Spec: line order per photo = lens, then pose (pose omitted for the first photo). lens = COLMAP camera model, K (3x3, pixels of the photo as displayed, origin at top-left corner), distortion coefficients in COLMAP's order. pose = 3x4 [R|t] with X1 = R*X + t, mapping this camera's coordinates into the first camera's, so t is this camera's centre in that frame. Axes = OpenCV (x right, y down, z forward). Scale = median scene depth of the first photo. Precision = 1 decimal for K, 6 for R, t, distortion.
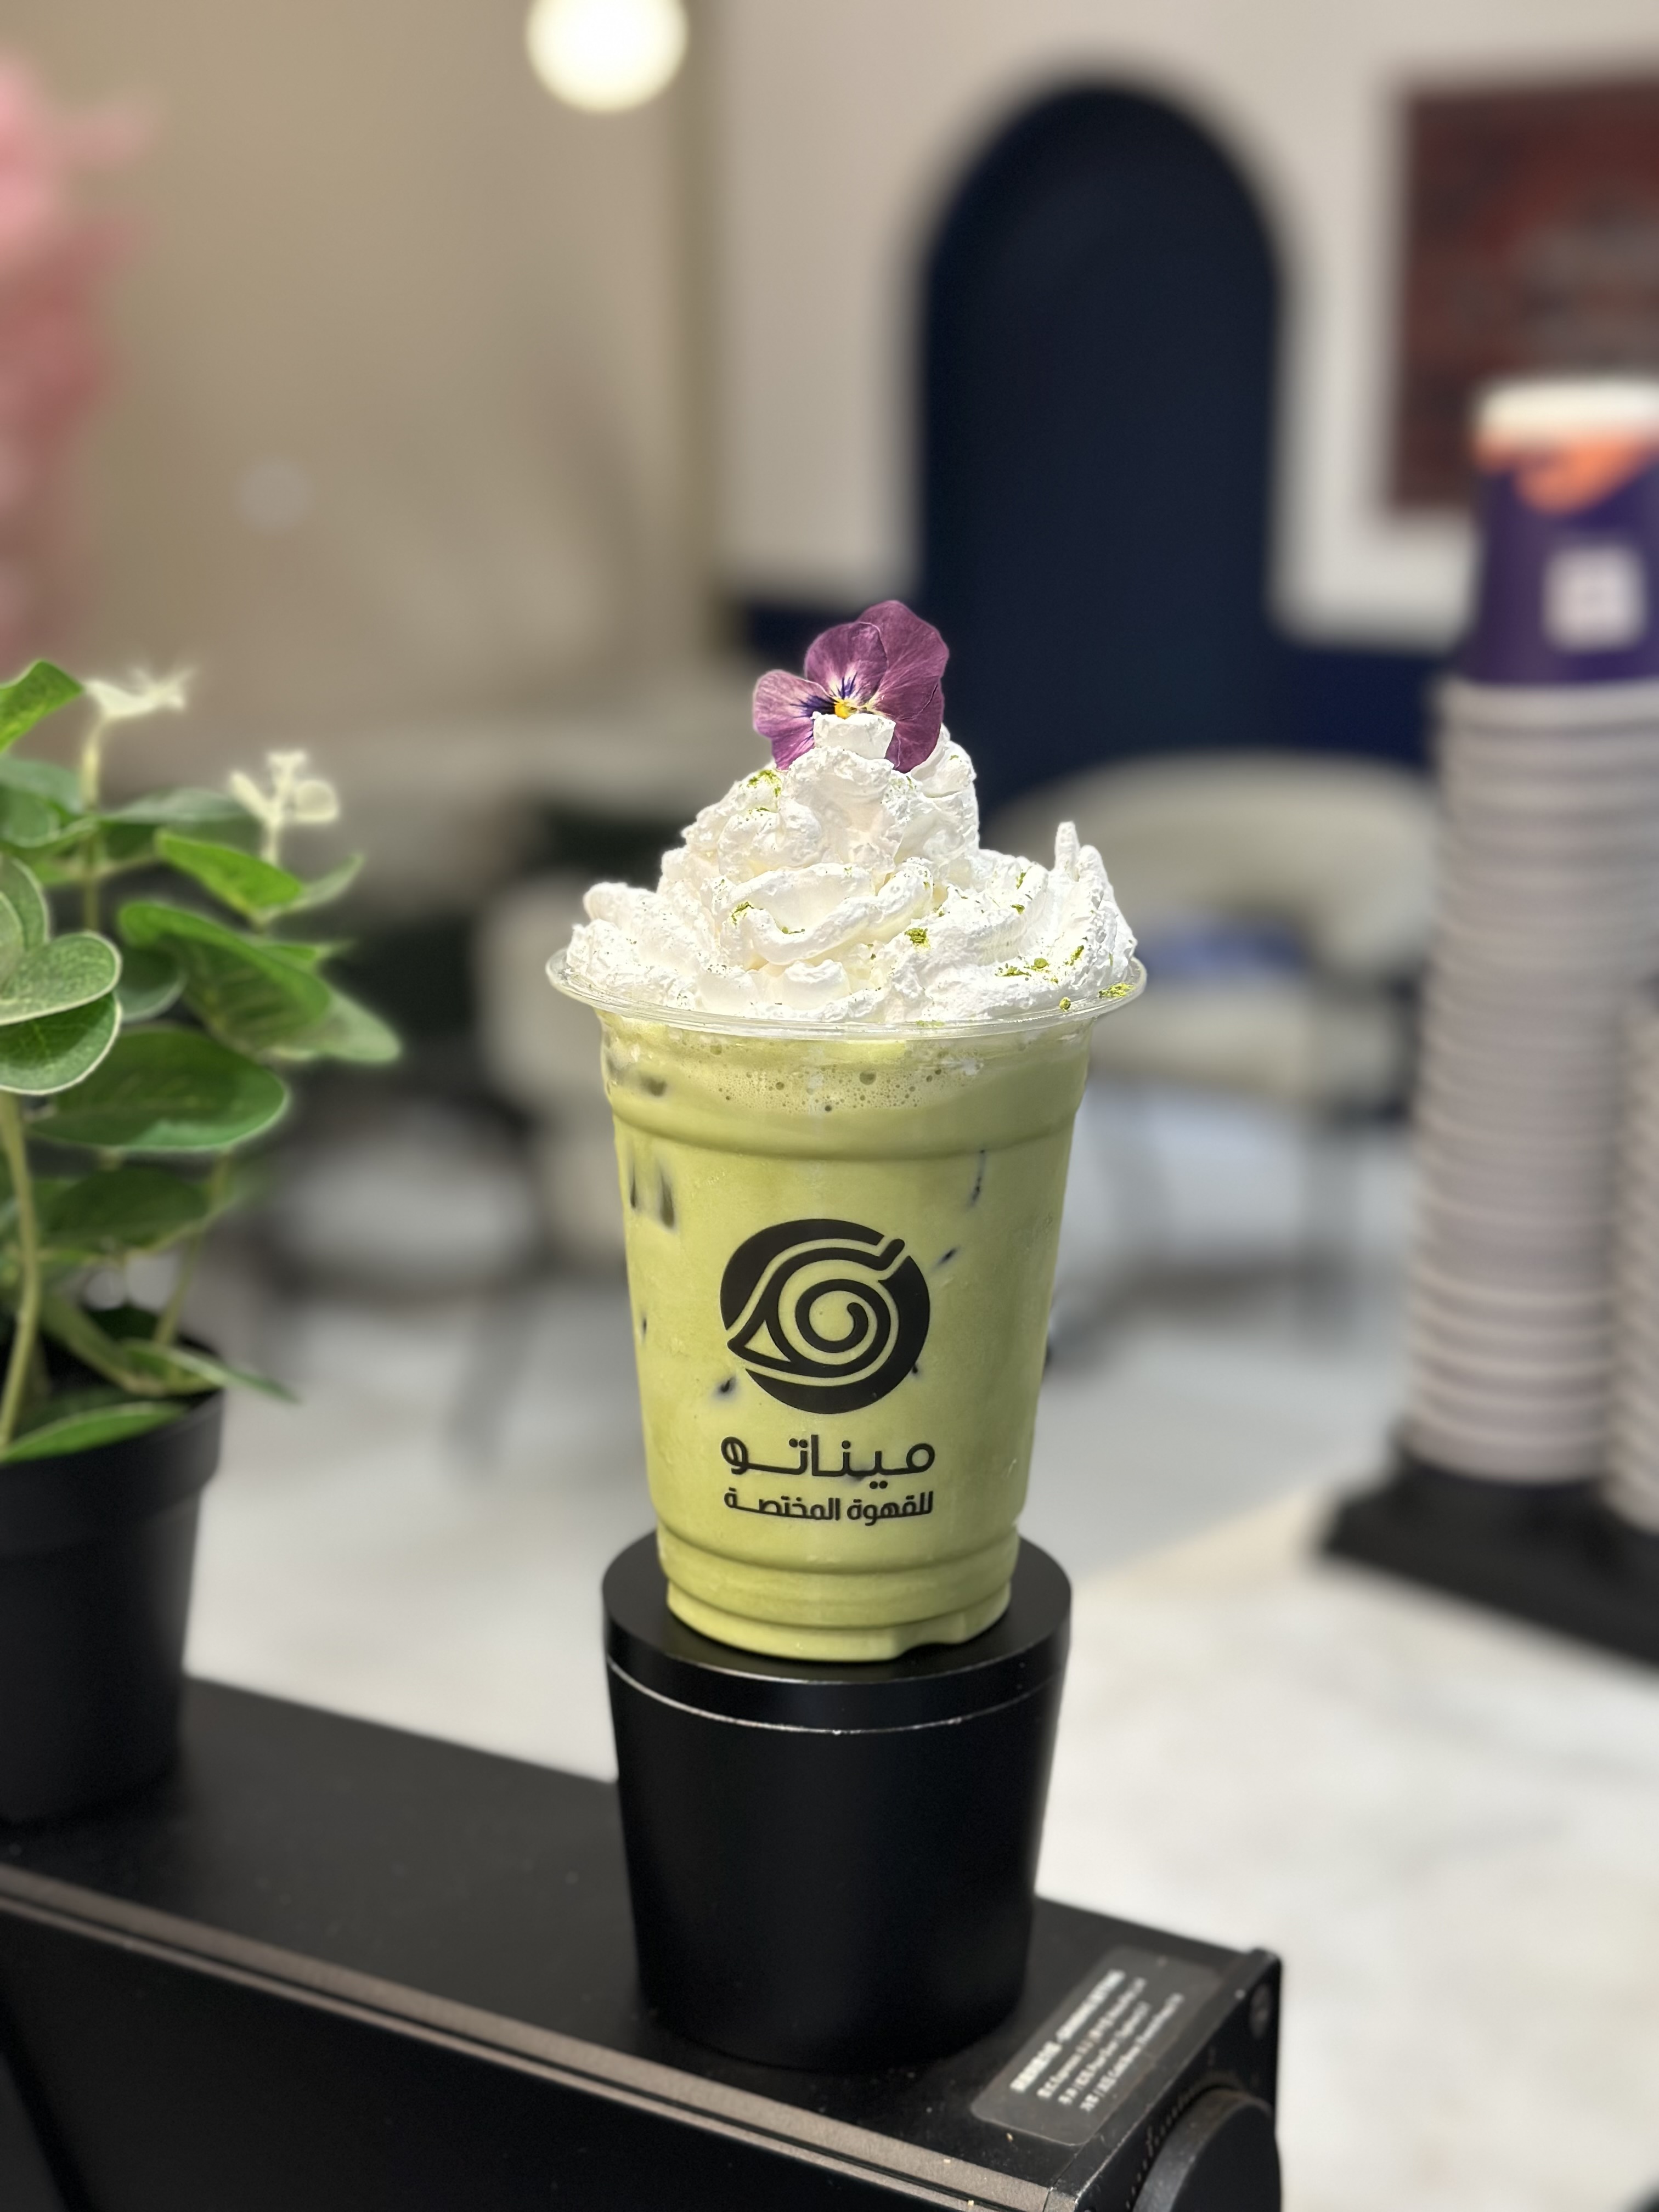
lens RADIAL K [[3105.2, 0, 829.5], [0, 3105.2, 1106.0], [0, 0, 1]] dist [0.125736, -0.084596]
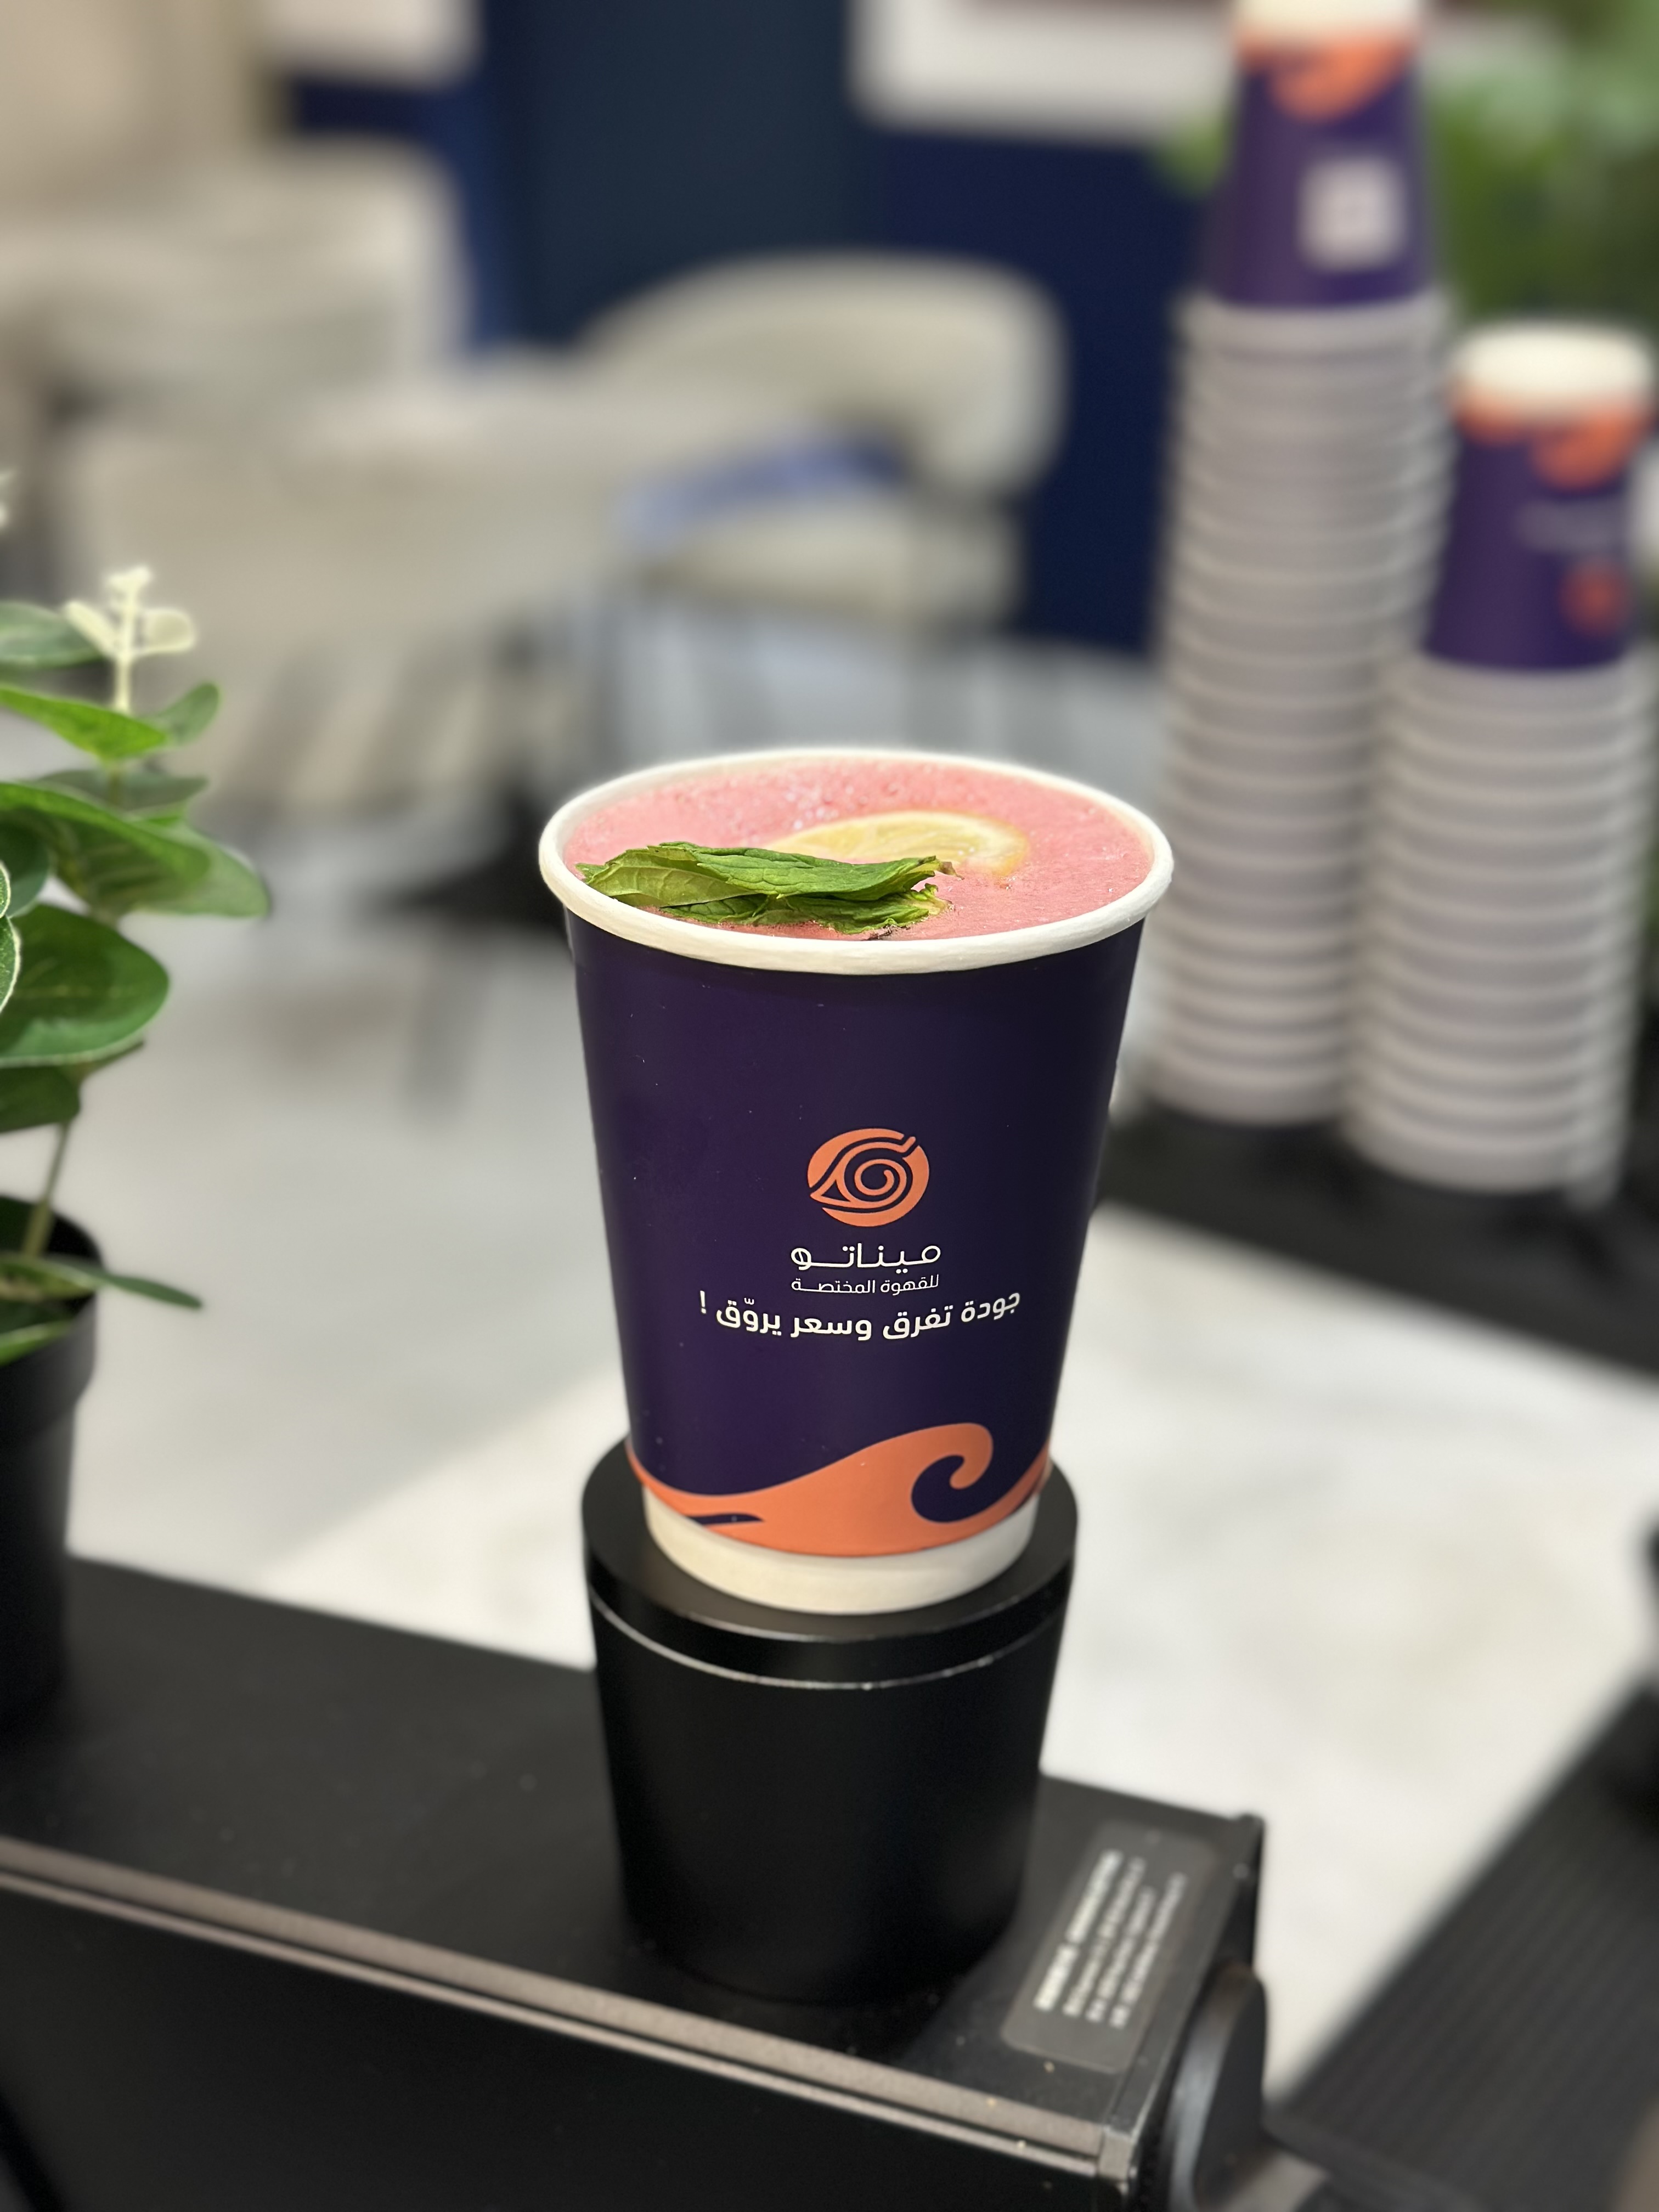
lens RADIAL K [[3105.2, 0, 829.5], [0, 3105.2, 1106.0], [0, 0, 1]] dist [0.125736, -0.084596]
pose [[0.989962, -0.047935, 0.132960, -0.118998], [0.026020, 0.986463, 0.161908, -0.118957], [-0.138921, -0.156823, 0.977807, 0.099558]]
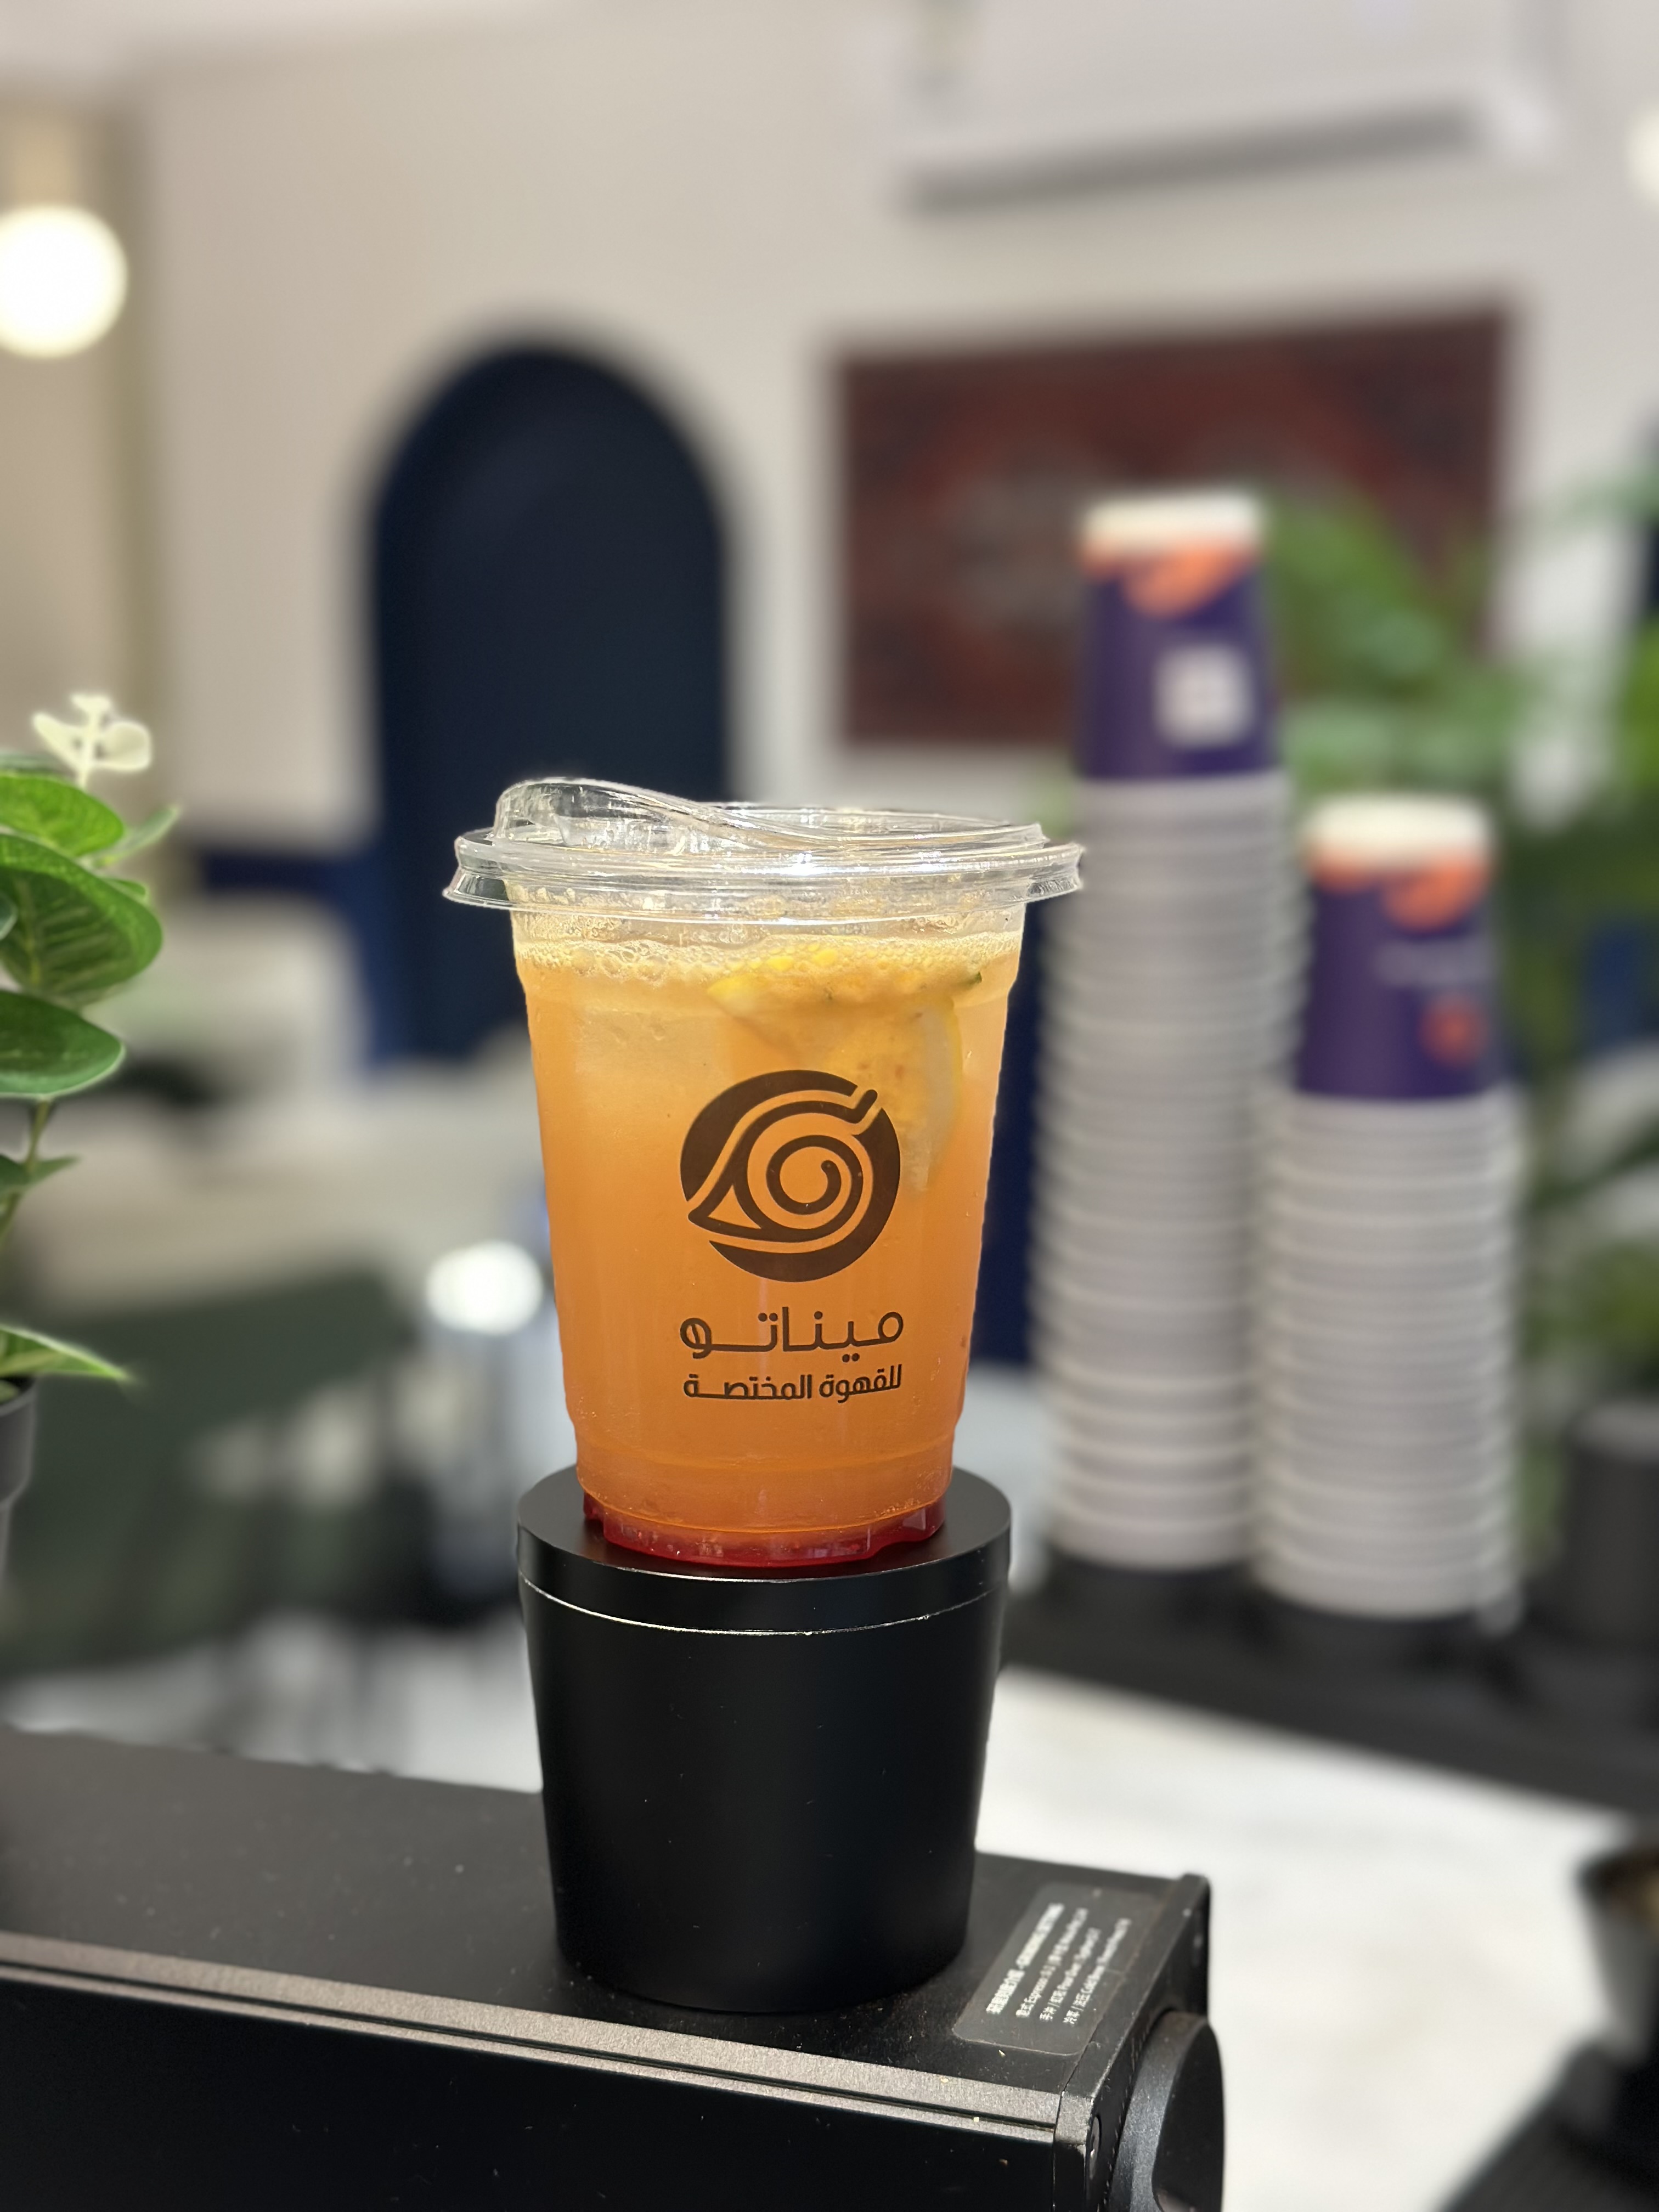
lens RADIAL K [[3092.8, 0, 829.5], [0, 3092.8, 1106.0], [0, 0, 1]] dist [0.133513, -0.048949]
pose [[0.983497, -0.032277, 0.178022, -0.145668], [0.047102, 0.995706, -0.079692, 0.109830], [-0.174685, 0.086762, 0.980794, 0.053183]]
